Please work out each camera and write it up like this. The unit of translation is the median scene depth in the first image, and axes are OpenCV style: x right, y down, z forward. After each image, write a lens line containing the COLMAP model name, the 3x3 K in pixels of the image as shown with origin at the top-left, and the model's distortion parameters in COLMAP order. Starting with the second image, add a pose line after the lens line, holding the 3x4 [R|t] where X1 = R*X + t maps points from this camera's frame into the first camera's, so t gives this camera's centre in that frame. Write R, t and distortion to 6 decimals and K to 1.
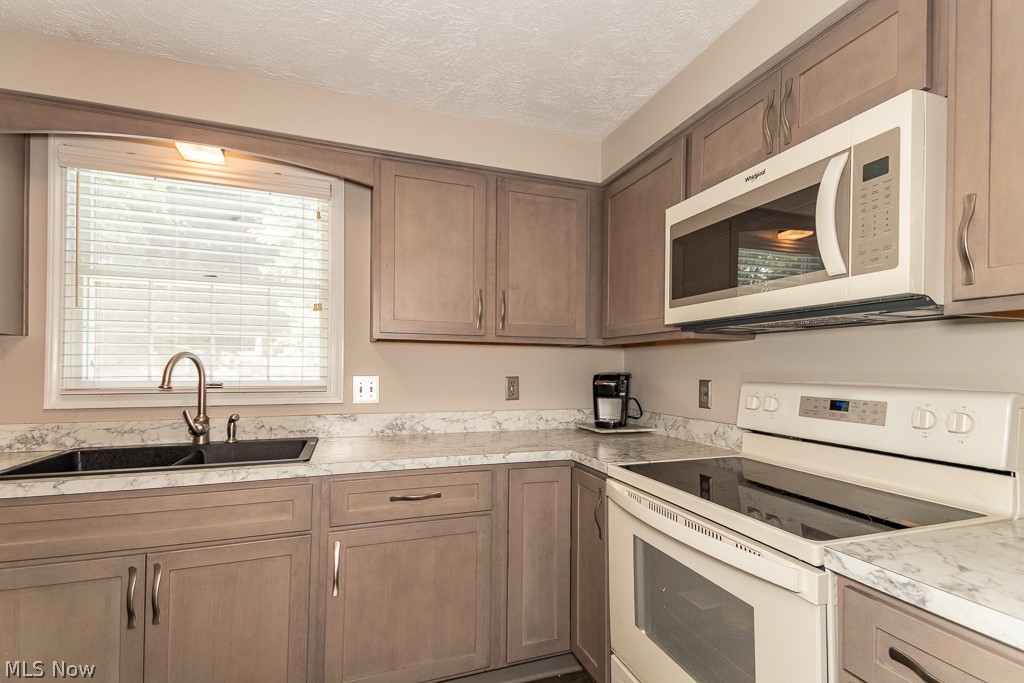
lens RADIAL K [[469.6, 0, 512.1], [0, 469.6, 365.1], [0, 0, 1]] dist [0.054003, -0.004049]
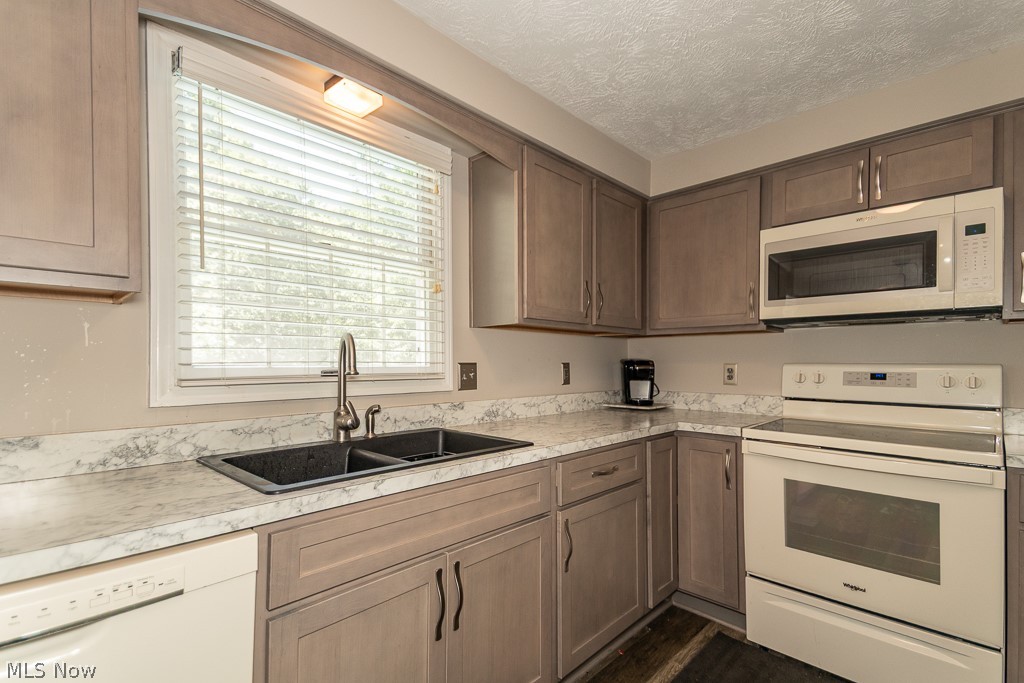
lens RADIAL K [[469.6, 0, 519.4], [0, 469.6, 361.3], [0, 0, 1]] dist [0.054003, -0.004049]
pose [[0.892526, -0.005367, 0.450964, -0.771864], [0.001551, 0.999960, 0.008831, 0.015597], [-0.450993, -0.007182, 0.892499, 0.113317]]
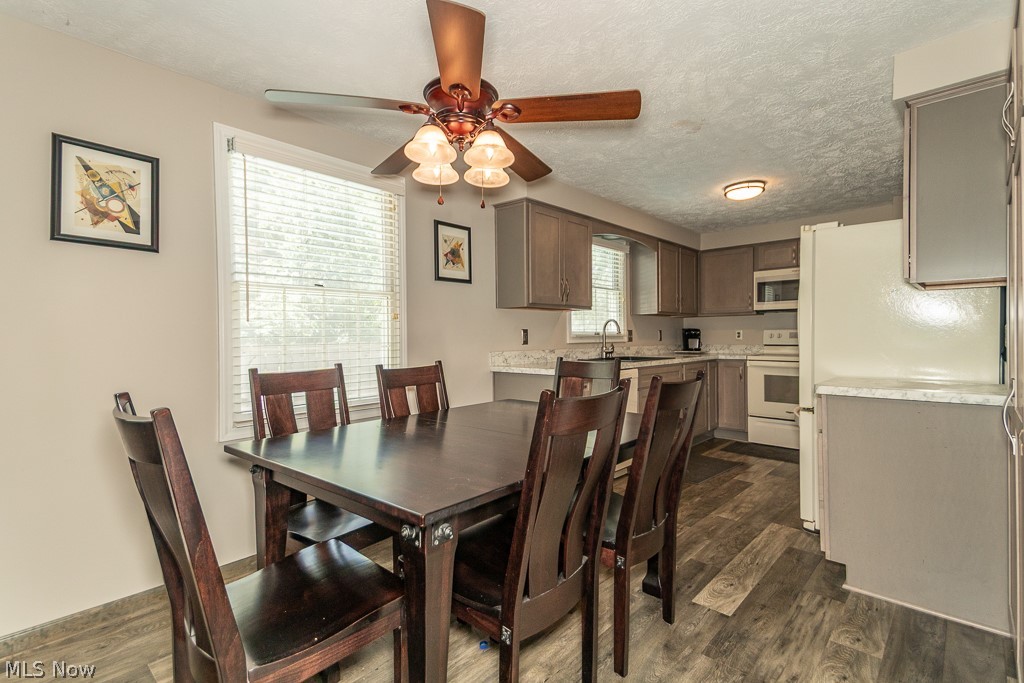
lens RADIAL K [[469.6, 0, 519.3], [0, 469.6, 337.0], [0, 0, 1]] dist [0.054003, -0.004049]
pose [[0.882467, -0.019097, 0.469987, -2.184451], [0.011486, 0.999752, 0.019055, 0.008523], [-0.470234, -0.011417, 0.882468, -0.882628]]
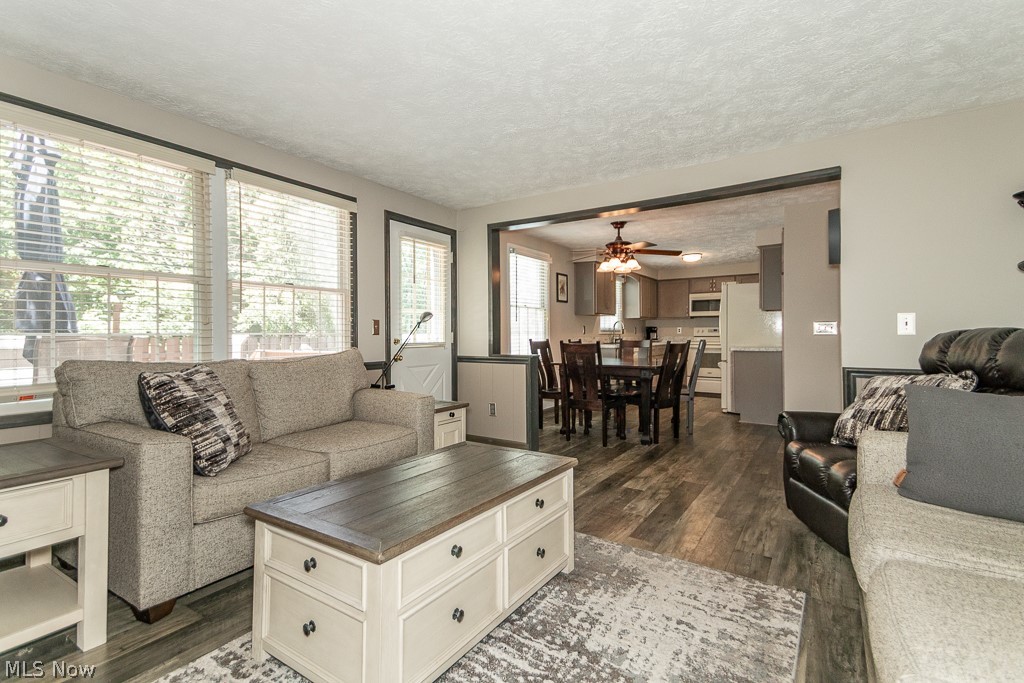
lens RADIAL K [[469.6, 0, 505.7], [0, 469.6, 338.5], [0, 0, 1]] dist [0.054003, -0.004049]
pose [[0.796856, -0.019215, 0.603864, -4.077824], [0.002199, 0.999580, 0.028905, 0.002746], [-0.604165, -0.021705, 0.796563, -1.789788]]
